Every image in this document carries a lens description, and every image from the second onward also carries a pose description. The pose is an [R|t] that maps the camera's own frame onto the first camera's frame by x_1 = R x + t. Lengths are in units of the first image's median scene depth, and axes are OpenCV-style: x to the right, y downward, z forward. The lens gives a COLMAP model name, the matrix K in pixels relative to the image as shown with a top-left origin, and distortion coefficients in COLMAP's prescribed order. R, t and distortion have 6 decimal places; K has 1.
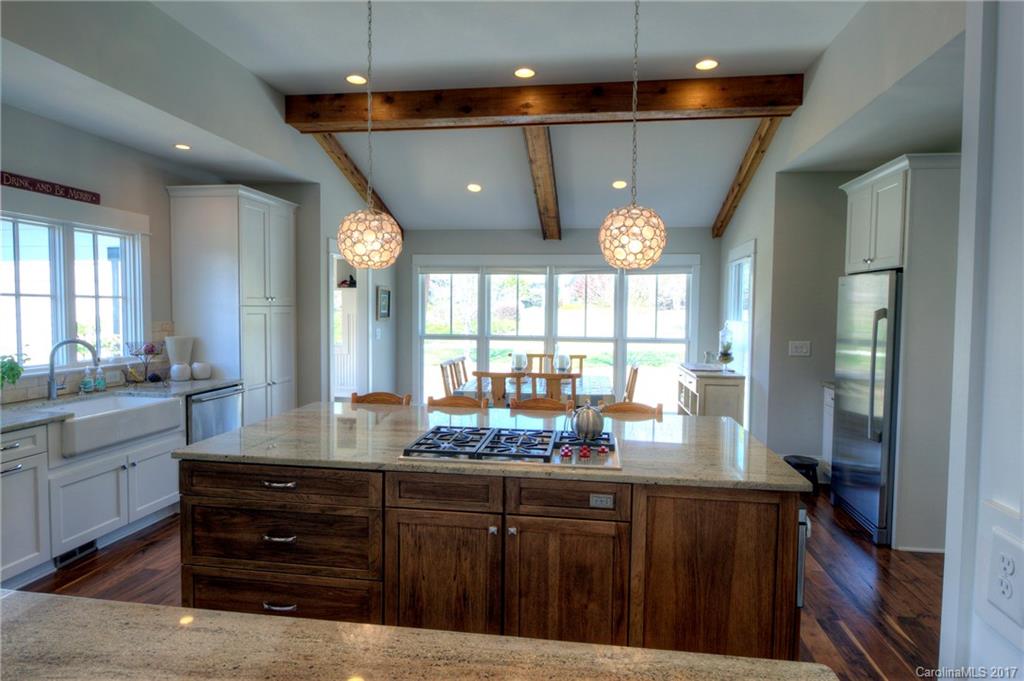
lens RADIAL K [[573.6, 0, 523.2], [0, 573.6, 337.7], [0, 0, 1]] dist [0.003068, -0.001280]
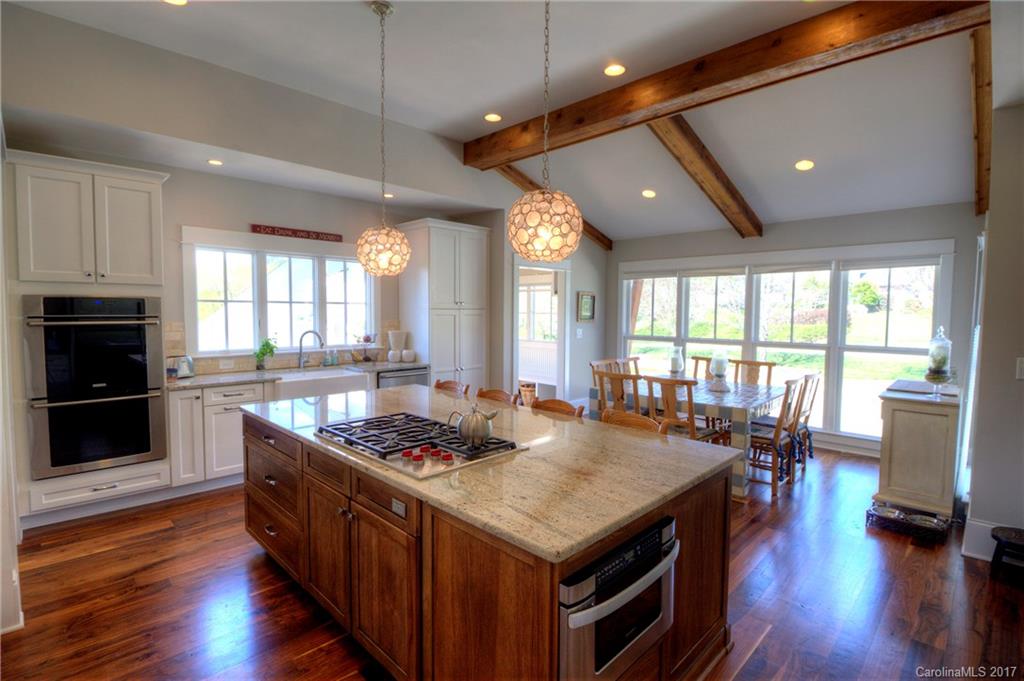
lens RADIAL K [[489.2, 0, 518.6], [0, 489.2, 336.7], [0, 0, 1]] dist [-0.015797, -0.000125]
pose [[0.801099, 0.026912, -0.597926, 0.331074], [-0.029319, 0.999554, 0.005708, -0.003259], [0.597813, 0.012957, 0.801531, 0.206160]]
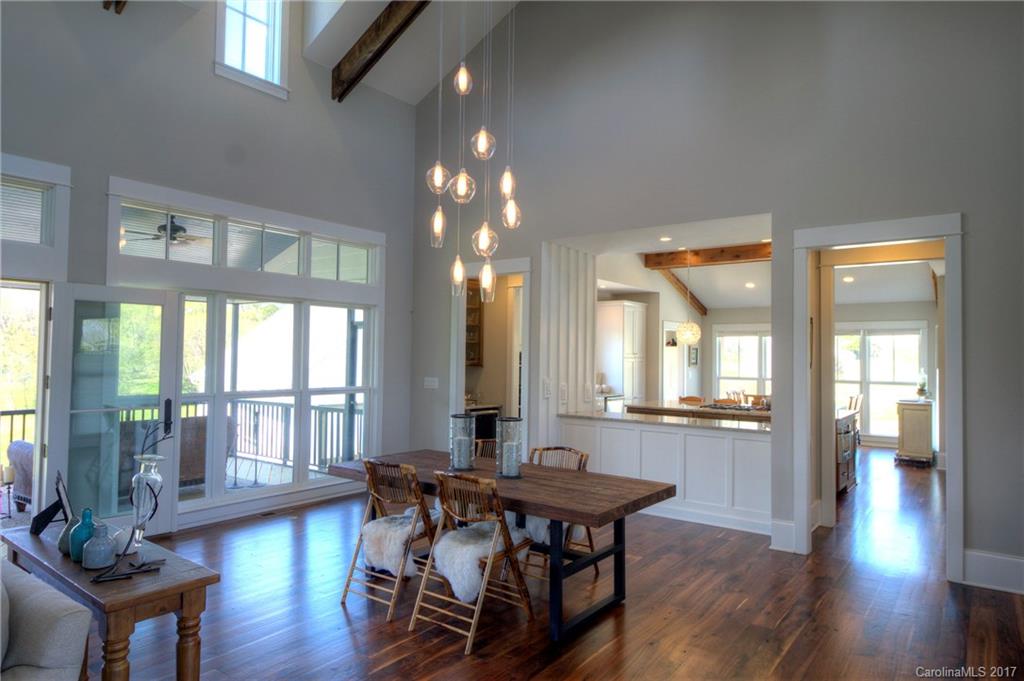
lens RADIAL K [[631.6, 0, 525.1], [0, 631.6, 326.5], [0, 0, 1]] dist [0.006688, -0.002446]
pose [[0.879598, -0.021857, -0.475215, 0.261096], [-0.027445, 0.994949, -0.096561, 0.059291], [0.474925, 0.097977, 0.874555, -1.102636]]
